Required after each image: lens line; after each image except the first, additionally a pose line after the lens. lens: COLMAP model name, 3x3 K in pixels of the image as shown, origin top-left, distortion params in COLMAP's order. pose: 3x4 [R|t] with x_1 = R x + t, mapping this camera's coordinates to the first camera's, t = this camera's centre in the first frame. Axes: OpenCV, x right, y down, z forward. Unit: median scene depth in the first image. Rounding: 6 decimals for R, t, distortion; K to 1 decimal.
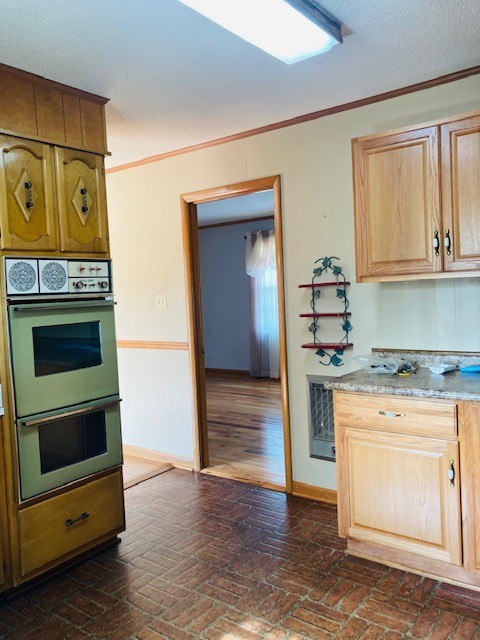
lens RADIAL K [[531.8, 0, 239.9], [0, 531.8, 318.9], [0, 0, 1]] dist [0.014434, -0.001523]
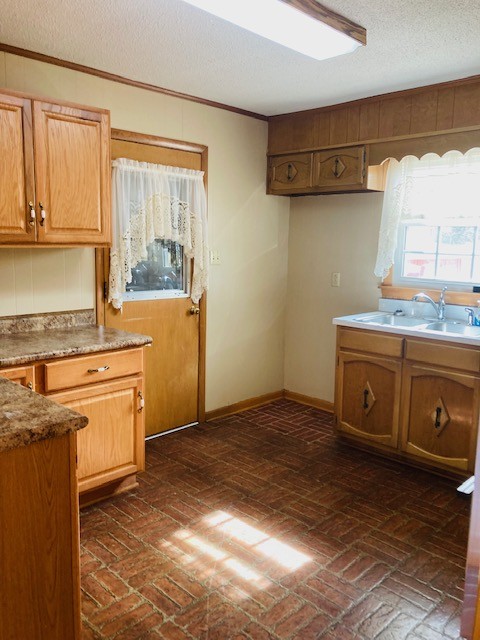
lens RADIAL K [[531.8, 0, 241.3], [0, 531.8, 320.1], [0, 0, 1]] dist [0.014434, -0.001523]
pose [[-0.991292, 0.009474, 0.131340, -0.116857], [0.035790, 0.979247, 0.199486, -0.123403], [-0.126725, 0.202450, -0.971059, 1.796410]]
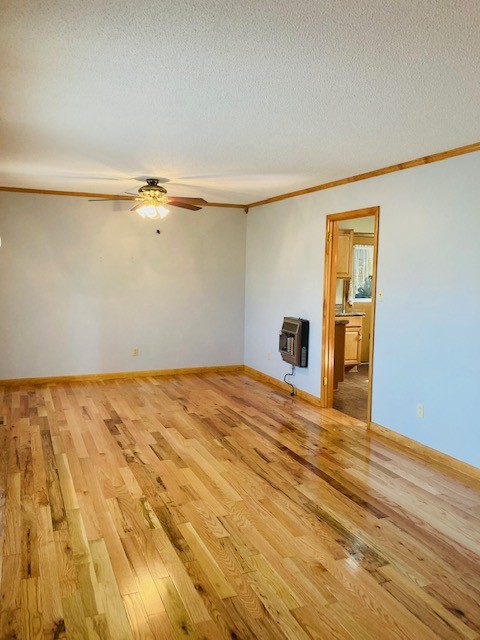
lens RADIAL K [[531.8, 0, 239.9], [0, 531.8, 322.8], [0, 0, 1]] dist [0.014434, -0.001523]
pose [[-0.865508, -0.018676, 0.500547, -0.496653], [0.051799, 0.990610, 0.126528, -0.198044], [-0.498210, 0.135438, -0.856413, 3.076366]]
